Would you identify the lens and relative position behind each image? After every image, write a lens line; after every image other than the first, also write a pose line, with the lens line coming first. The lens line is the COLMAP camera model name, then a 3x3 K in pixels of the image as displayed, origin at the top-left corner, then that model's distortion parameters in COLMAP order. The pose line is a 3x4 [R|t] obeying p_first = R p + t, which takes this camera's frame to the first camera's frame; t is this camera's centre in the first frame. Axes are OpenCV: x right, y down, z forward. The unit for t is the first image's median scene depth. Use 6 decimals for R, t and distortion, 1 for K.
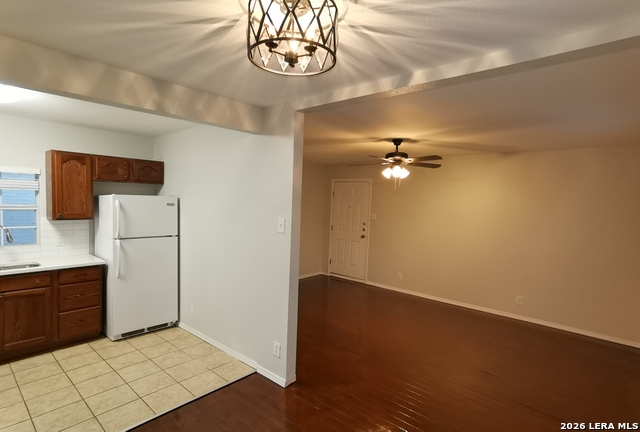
lens RADIAL K [[331.1, 0, 323.5], [0, 331.1, 215.6], [0, 0, 1]] dist [0.013240, -0.000966]
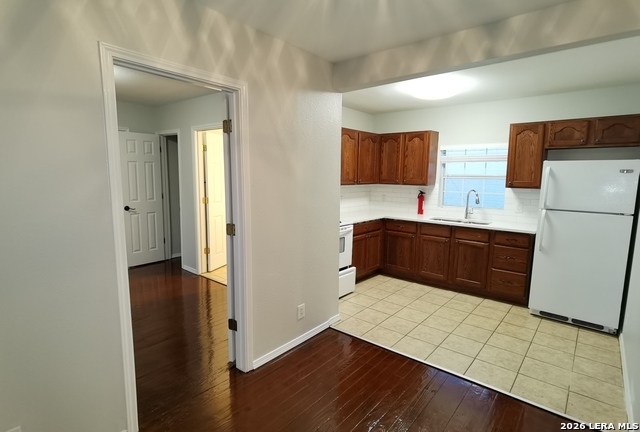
lens RADIAL K [[331.1, 0, 323.5], [0, 331.1, 215.6], [0, 0, 1]] dist [0.013240, -0.000966]
pose [[0.035121, 0.100129, -0.994354, 0.287689], [-0.056080, 0.993598, 0.098072, 0.031689], [0.997808, 0.052319, 0.040512, 0.348088]]
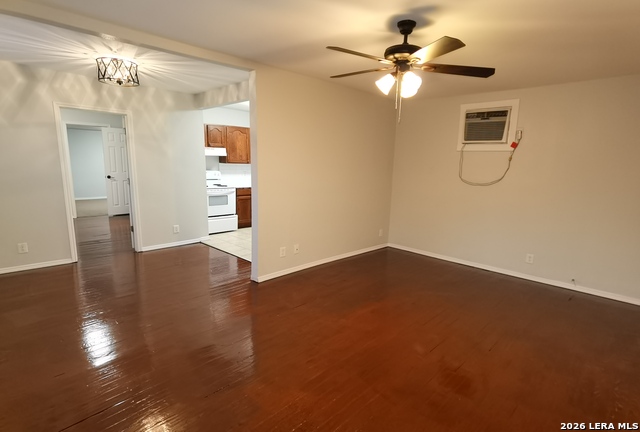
lens RADIAL K [[323.4, 0, 320.0], [0, 323.4, 216.0], [0, 0, 1]] dist [0.003113, 0.000473]
pose [[-0.050938, 0.148662, -0.987575, 0.921649], [-0.070398, 0.985865, 0.152035, 0.015817], [0.996218, 0.077268, -0.039752, 1.040008]]
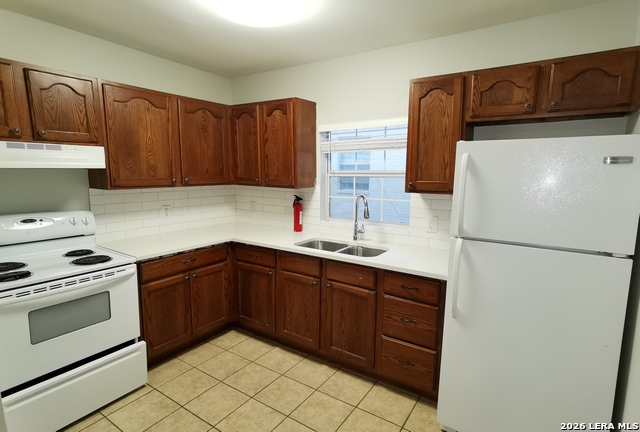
lens RADIAL K [[331.1, 0, 323.5], [0, 331.1, 215.6], [0, 0, 1]] dist [0.013240, -0.000966]
pose [[0.144326, 0.108028, -0.983616, -0.188785], [-0.048827, 0.993590, 0.101959, 0.001754], [0.988325, 0.033312, 0.148675, 0.741425]]
